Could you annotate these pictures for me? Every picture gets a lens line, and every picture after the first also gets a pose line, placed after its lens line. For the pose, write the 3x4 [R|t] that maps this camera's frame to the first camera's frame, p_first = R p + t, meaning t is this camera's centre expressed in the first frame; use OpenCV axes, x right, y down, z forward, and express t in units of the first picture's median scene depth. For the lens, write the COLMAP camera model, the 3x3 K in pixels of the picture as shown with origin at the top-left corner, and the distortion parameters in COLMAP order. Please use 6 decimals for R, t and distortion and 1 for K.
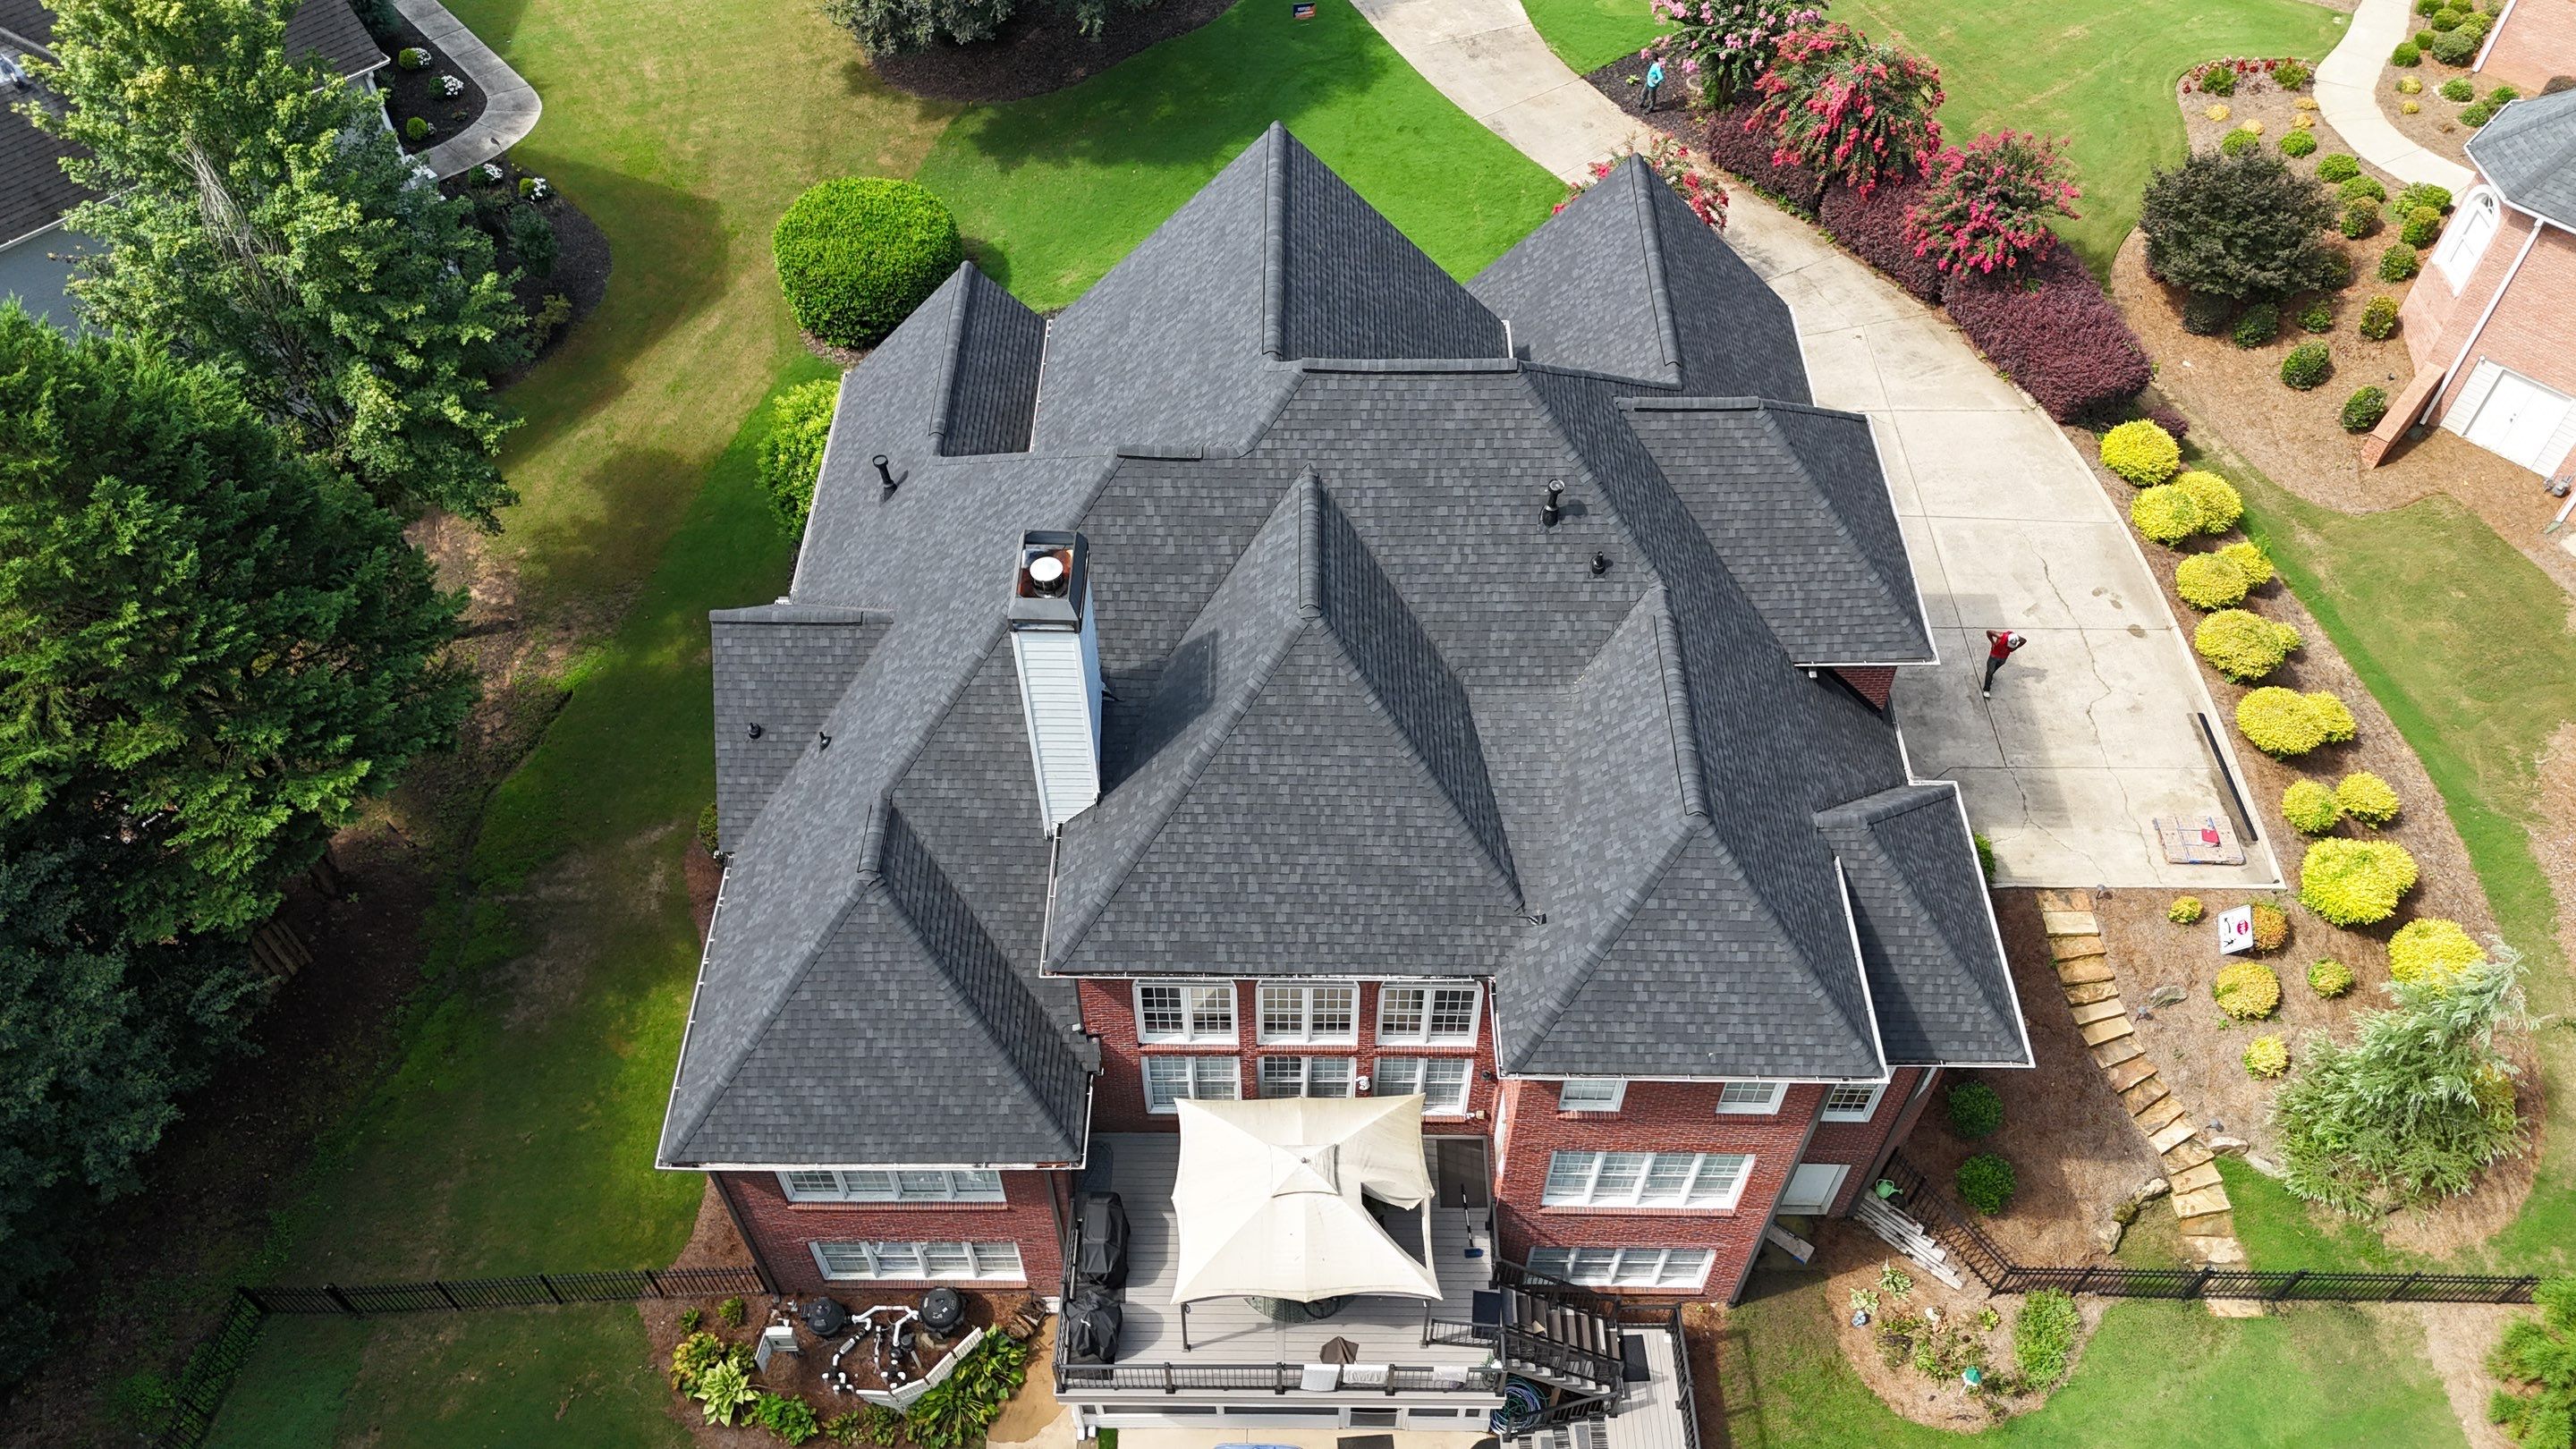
lens RADIAL K [[1873.0, 0, 1280.6], [0, 1873.0, 725.8], [0, 0, 1]] dist [0.174609, -0.313382]
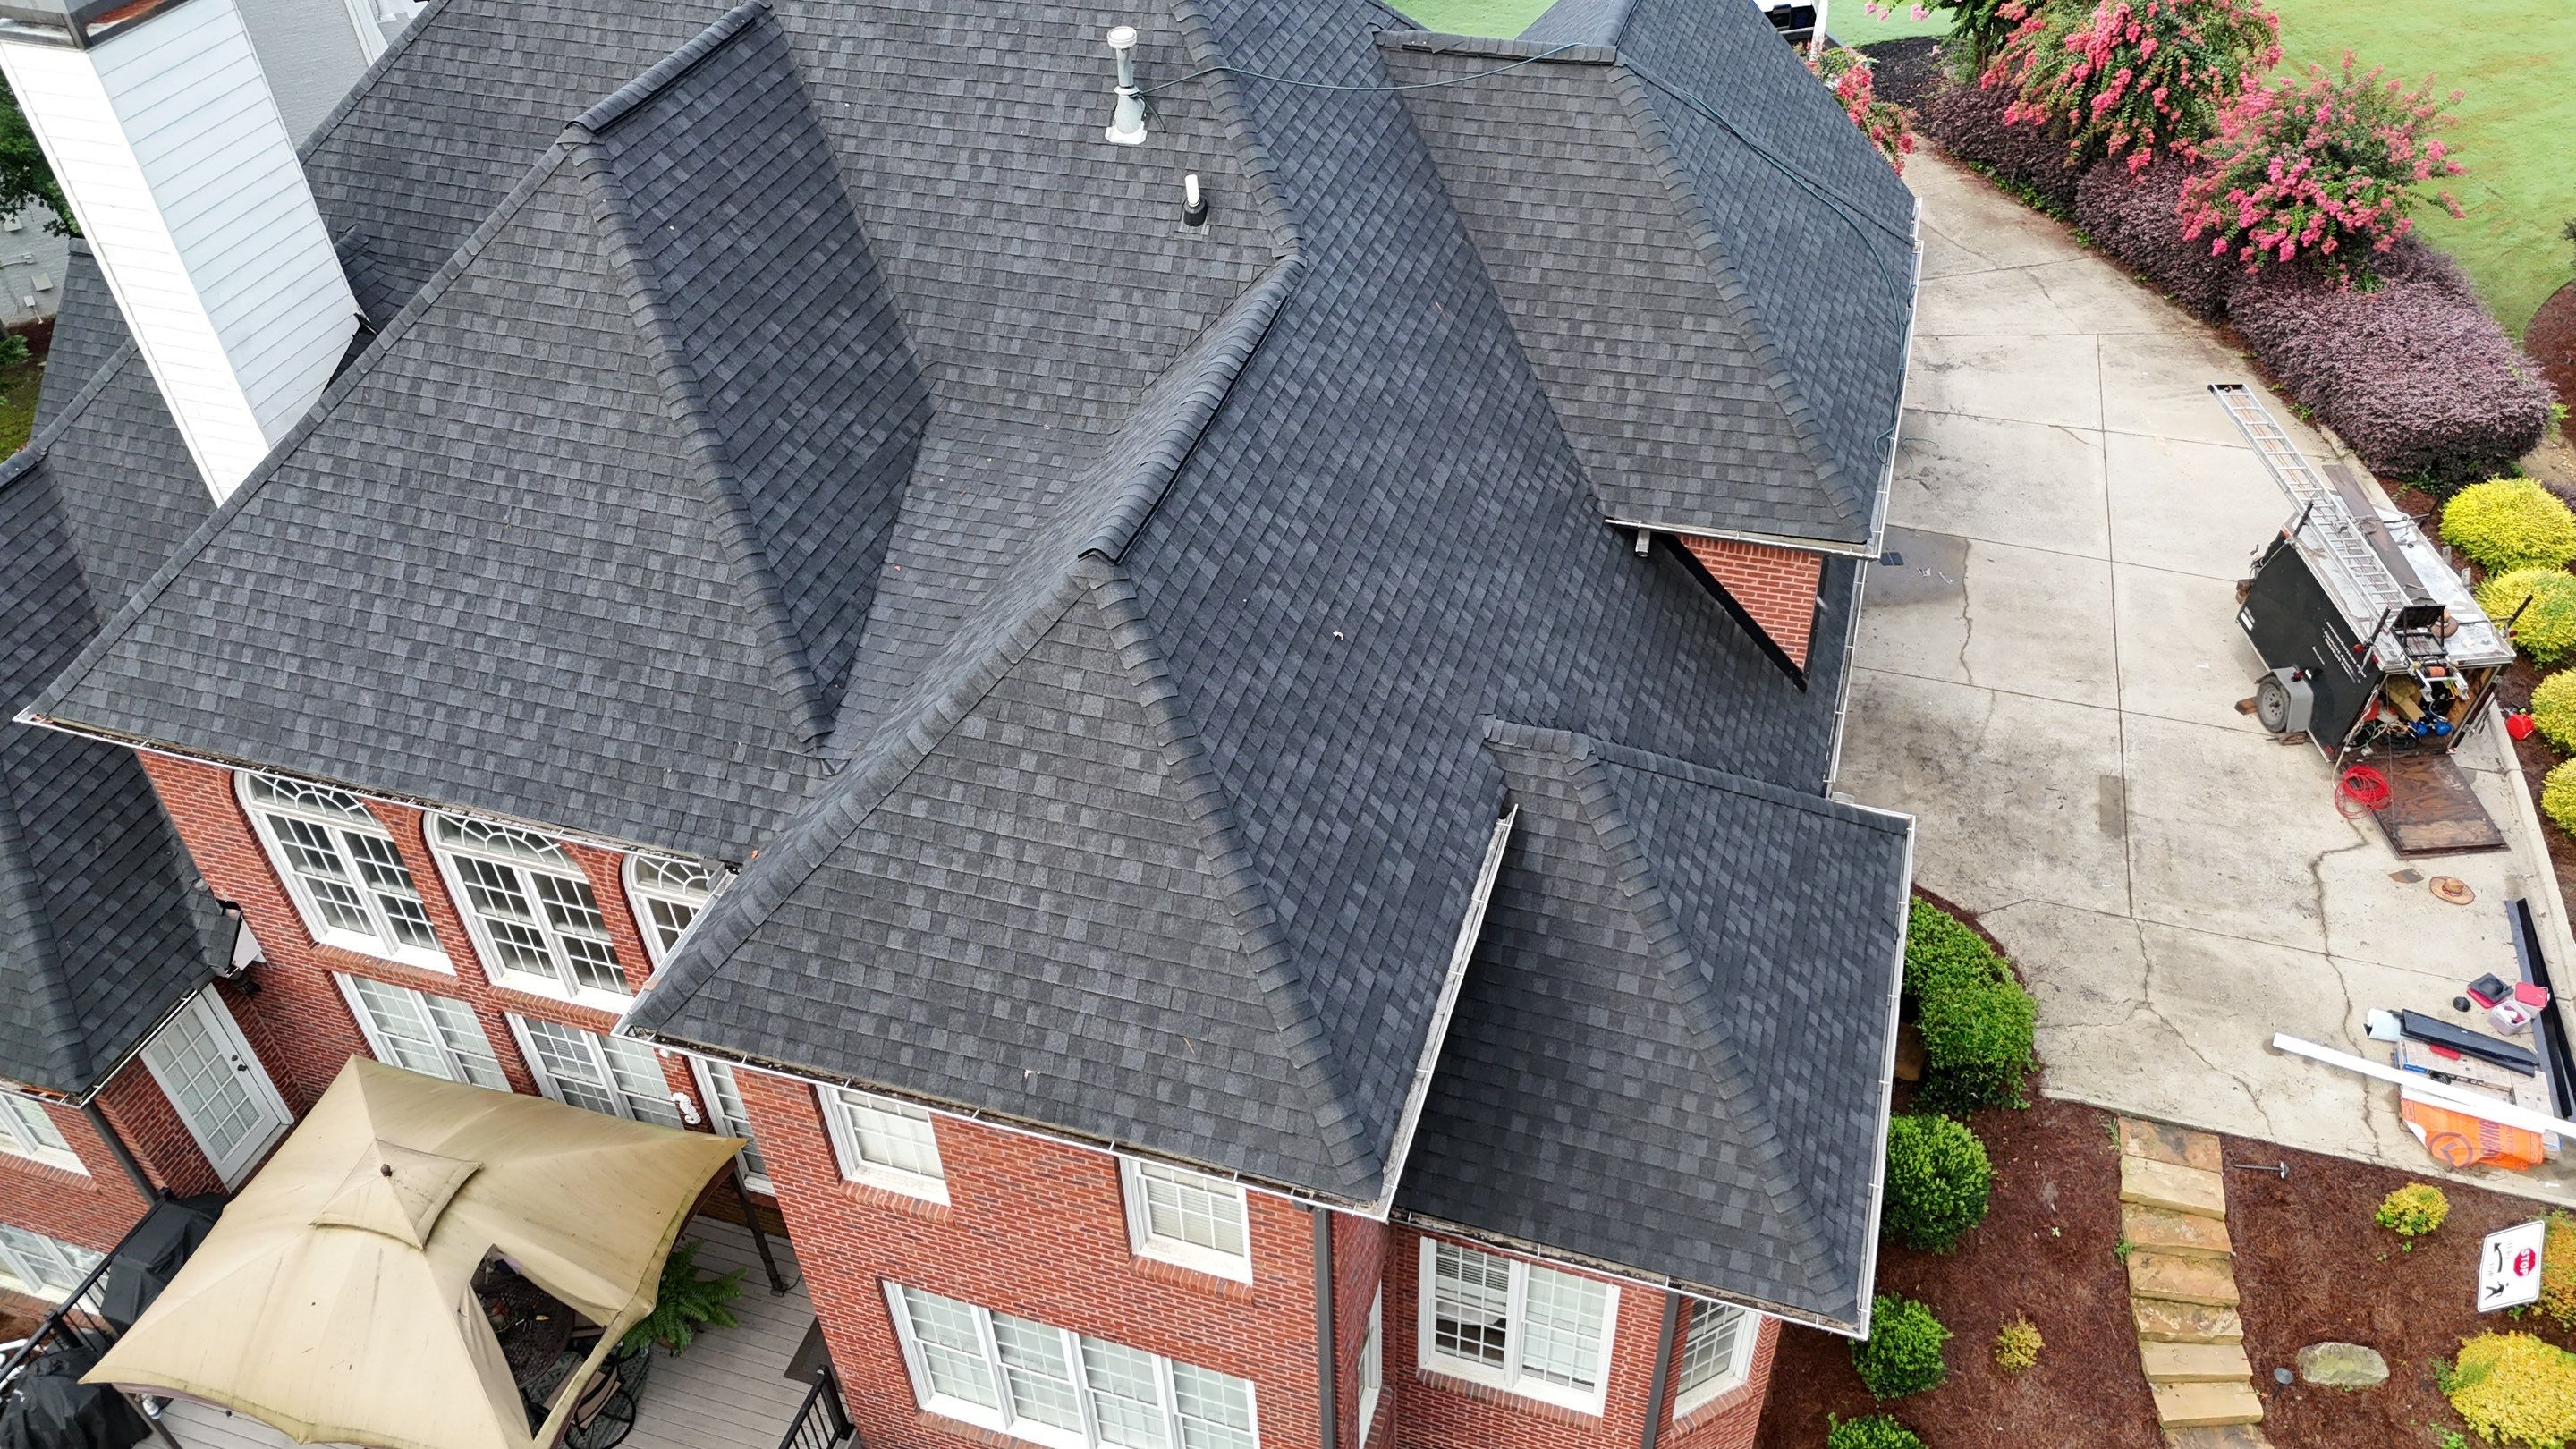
lens RADIAL K [[1886.5, 0, 1288.1], [0, 1886.5, 721.1], [0, 0, 1]] dist [0.086349, -0.084202]
pose [[0.955957, 0.167751, -0.240844, 0.352428], [-0.206787, 0.967271, -0.147059, 0.133461], [0.208292, 0.190386, 0.959358, 0.509297]]
